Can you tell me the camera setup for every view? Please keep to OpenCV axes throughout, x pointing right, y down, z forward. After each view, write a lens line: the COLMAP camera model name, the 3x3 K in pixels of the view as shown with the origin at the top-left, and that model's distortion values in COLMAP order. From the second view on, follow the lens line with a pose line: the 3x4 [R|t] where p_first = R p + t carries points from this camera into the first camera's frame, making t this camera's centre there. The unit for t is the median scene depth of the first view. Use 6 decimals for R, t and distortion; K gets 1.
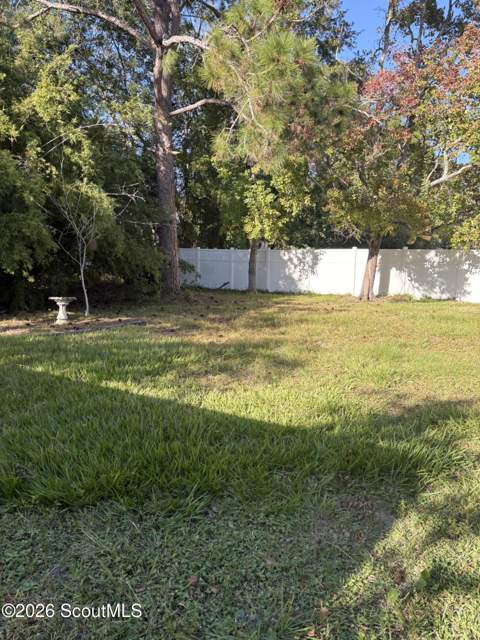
lens RADIAL K [[486.7, 0, 239.6], [0, 486.7, 319.7], [0, 0, 1]] dist [0.033711, -0.022909]
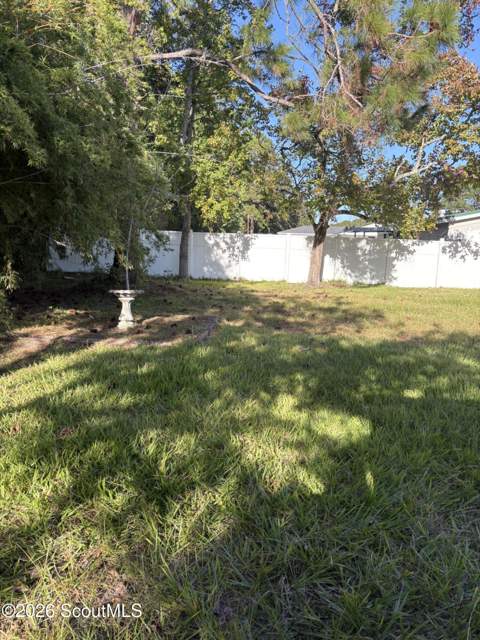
lens RADIAL K [[486.7, 0, 240.0], [0, 486.7, 320.2], [0, 0, 1]] dist [0.033711, -0.022909]
pose [[0.872856, -0.050241, 0.485386, -0.355984], [0.035734, 0.998596, 0.039102, -0.015235], [-0.486669, -0.016786, 0.873425, 0.189212]]
